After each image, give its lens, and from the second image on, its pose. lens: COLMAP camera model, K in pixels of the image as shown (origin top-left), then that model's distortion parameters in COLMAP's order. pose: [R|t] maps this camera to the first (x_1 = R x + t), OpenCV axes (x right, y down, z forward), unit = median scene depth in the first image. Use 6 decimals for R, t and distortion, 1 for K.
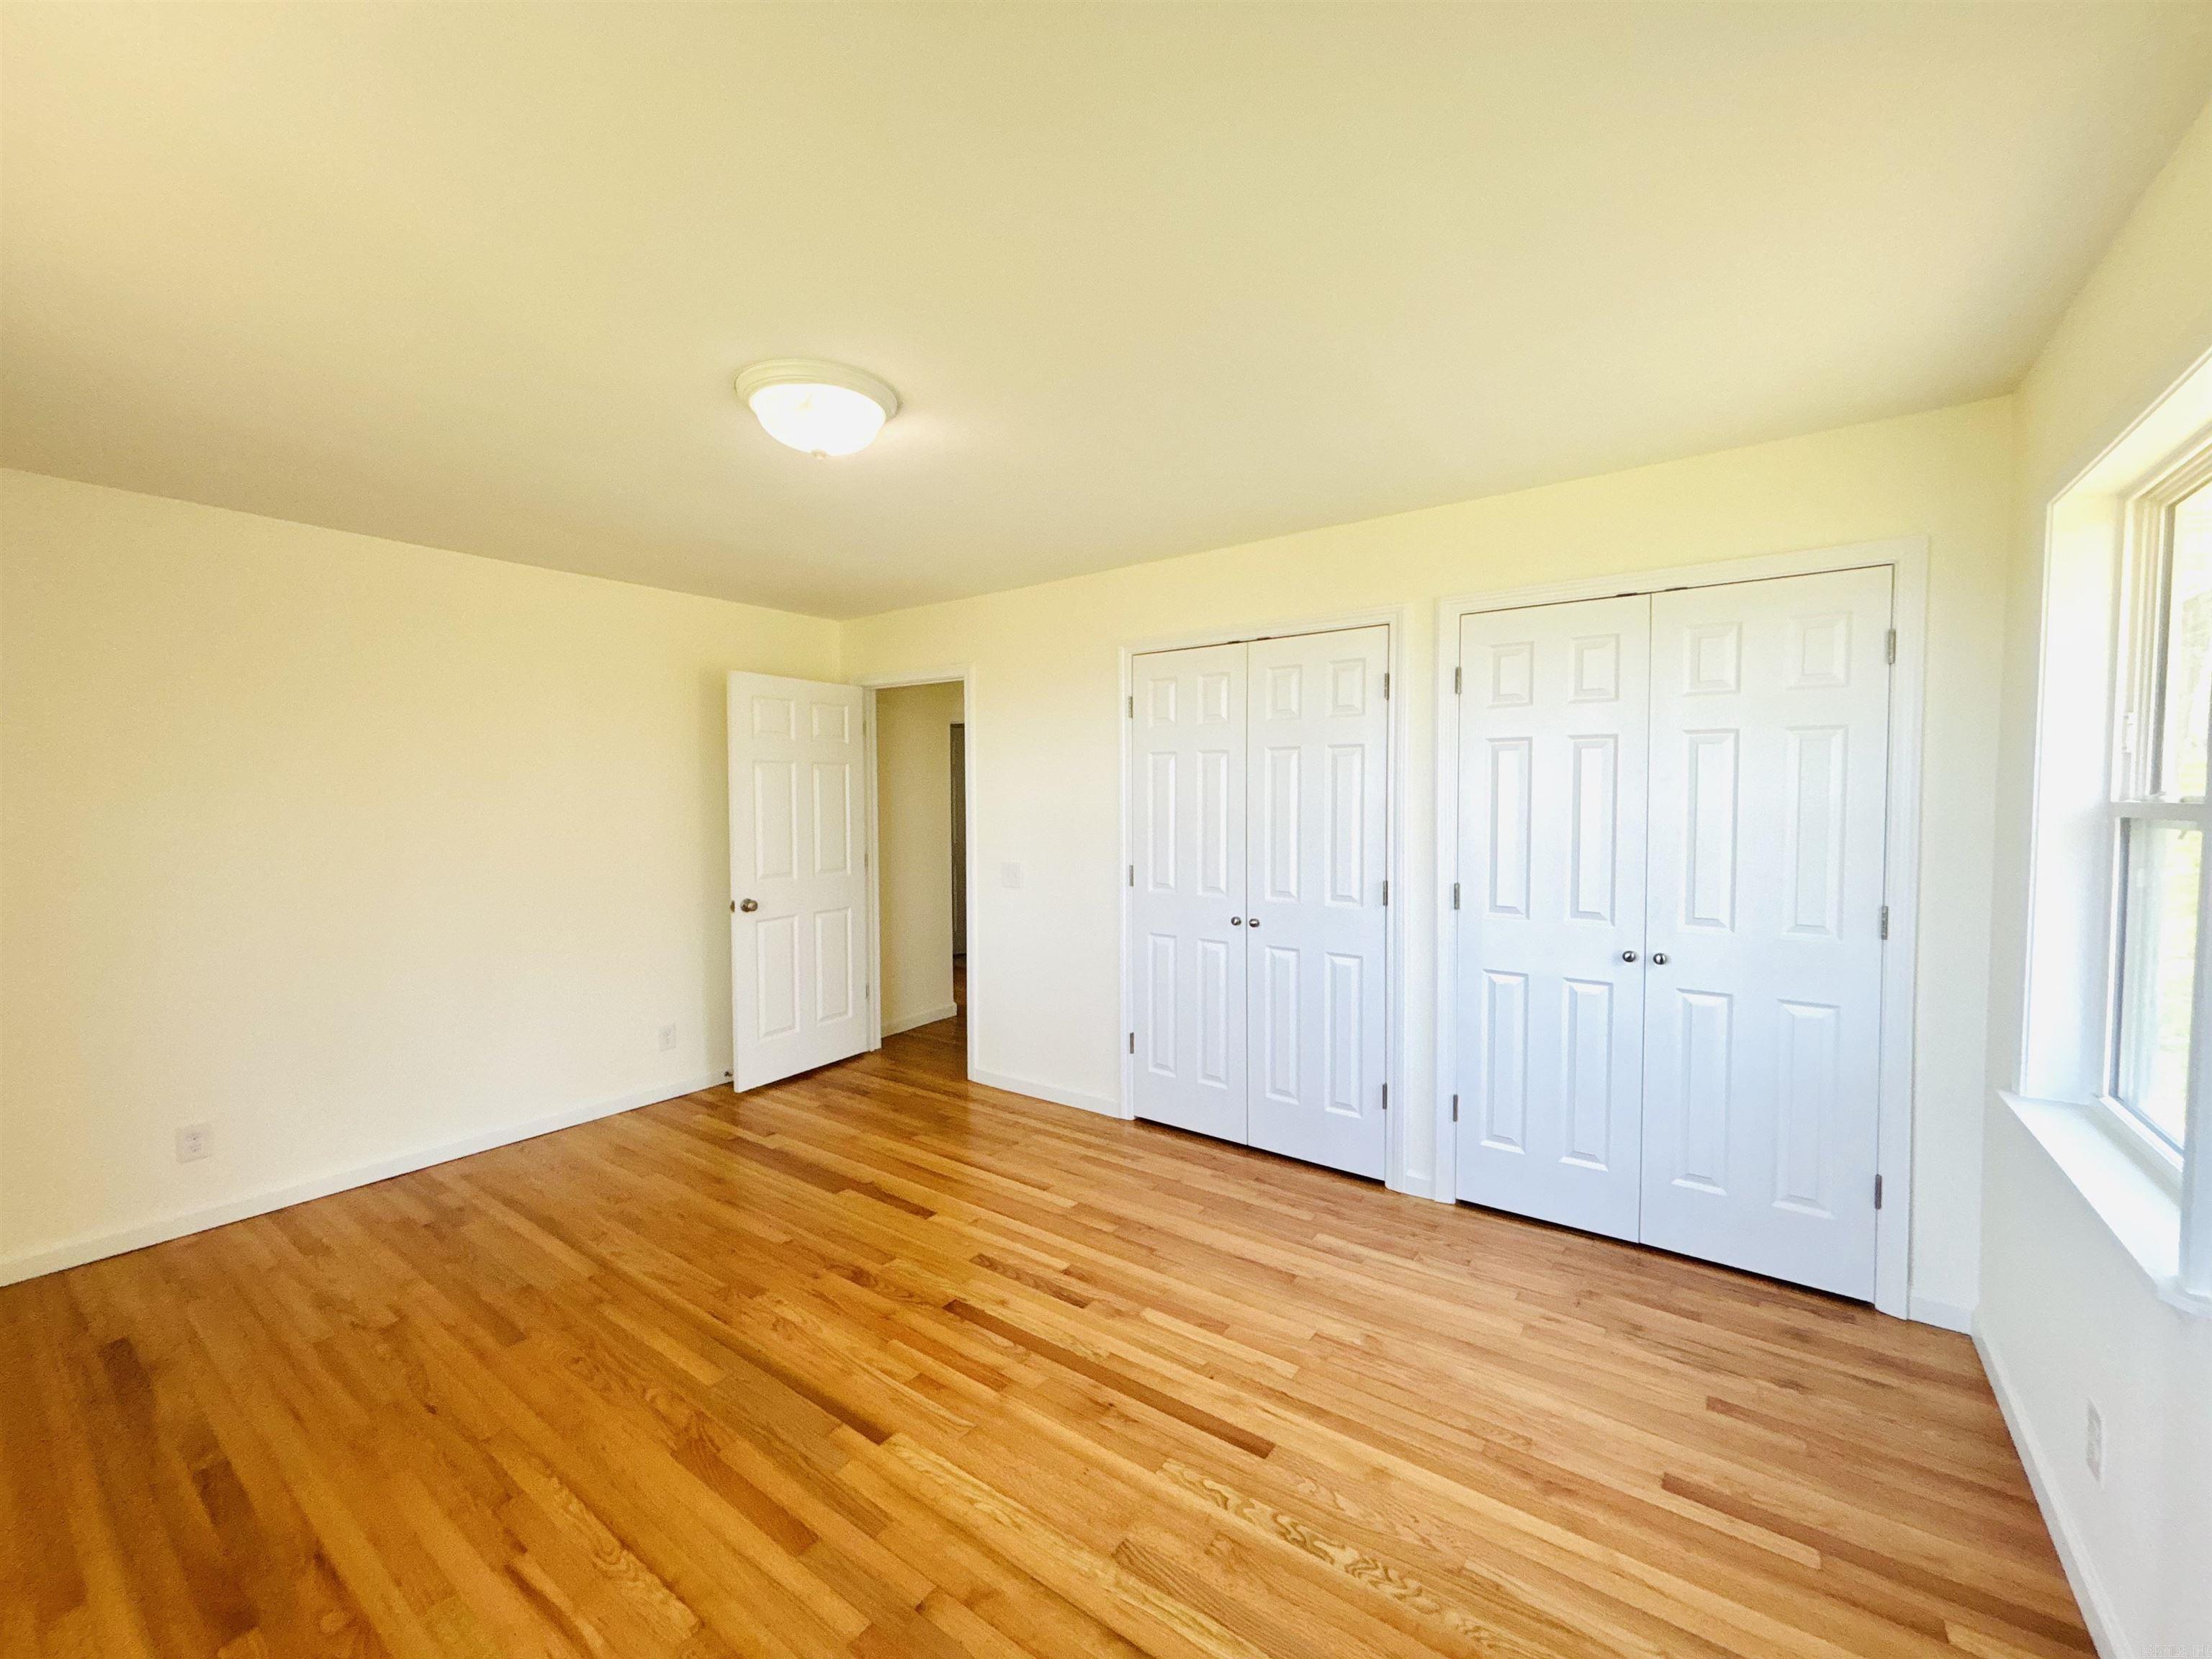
lens RADIAL K [[905.9, 0, 1102.7], [0, 905.9, 818.3], [0, 0, 1]] dist [0.007445, 0.000320]
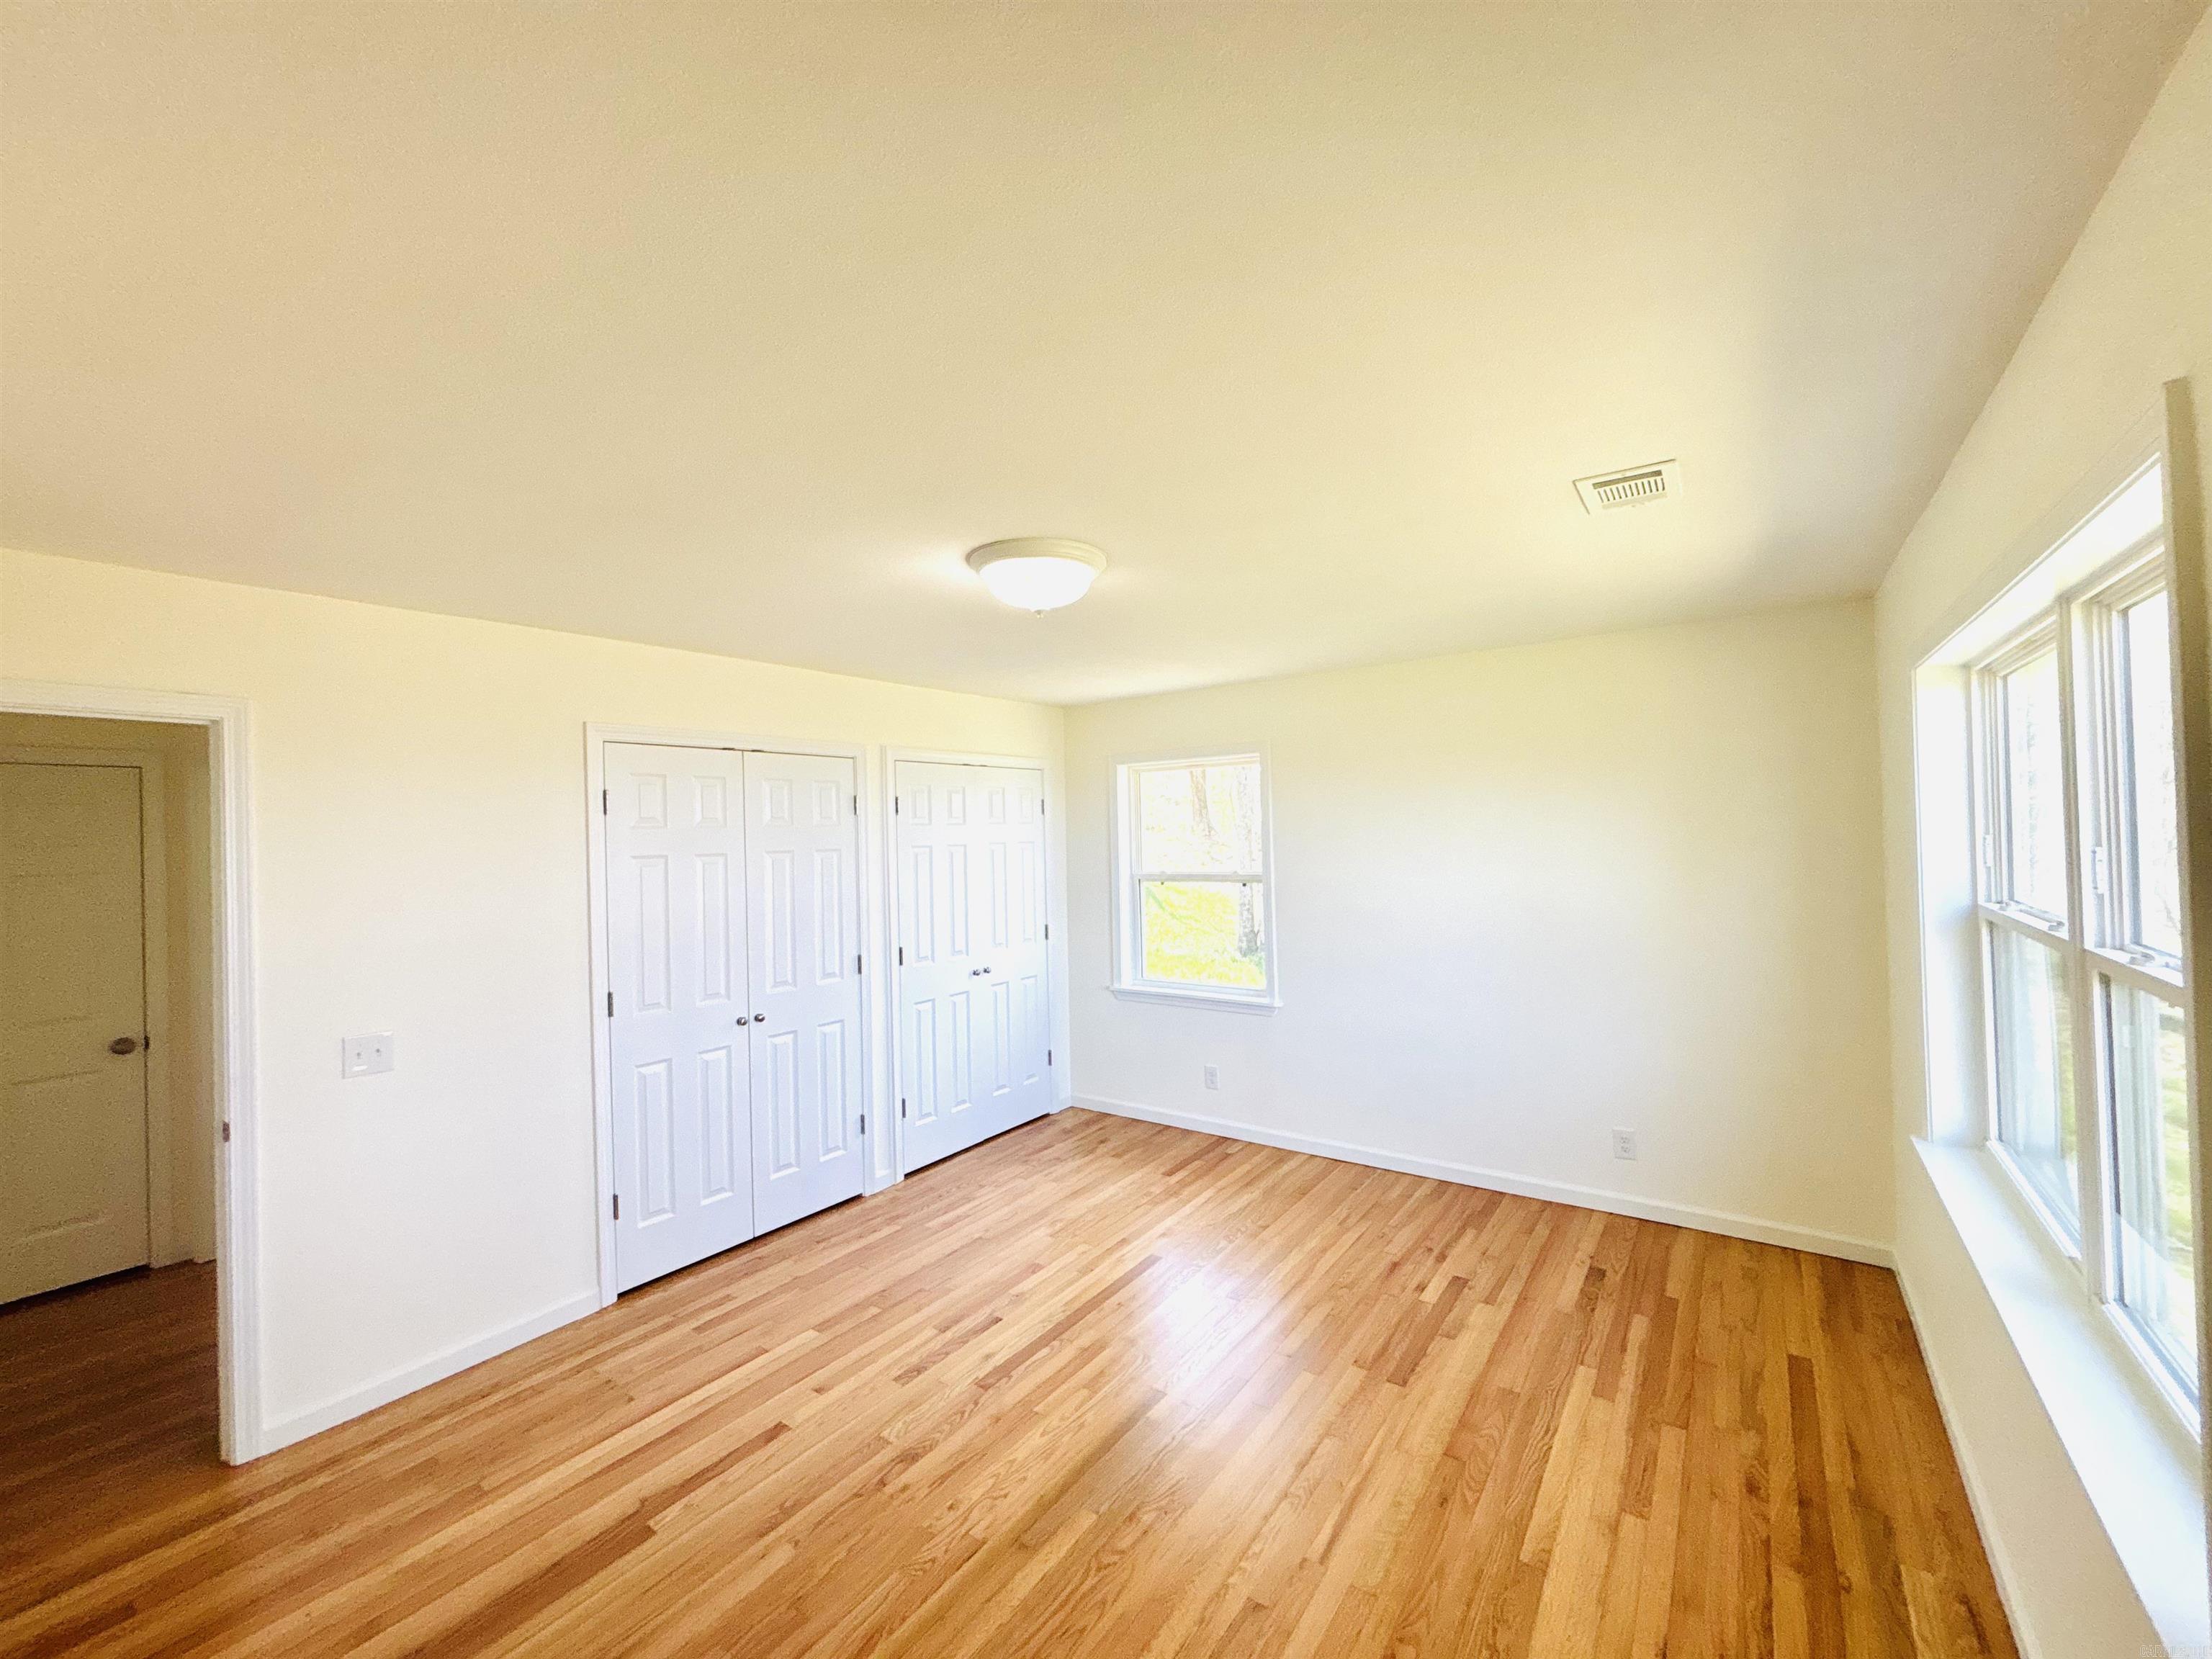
lens RADIAL K [[890.3, 0, 1106.0], [0, 890.3, 829.5], [0, 0, 1]] dist [0.005617, 0.000153]
pose [[0.008500, 0.007737, 0.999934, -1.008833], [0.064034, 0.997913, -0.008266, -0.079513], [-0.997912, 0.064100, 0.007987, 0.669569]]
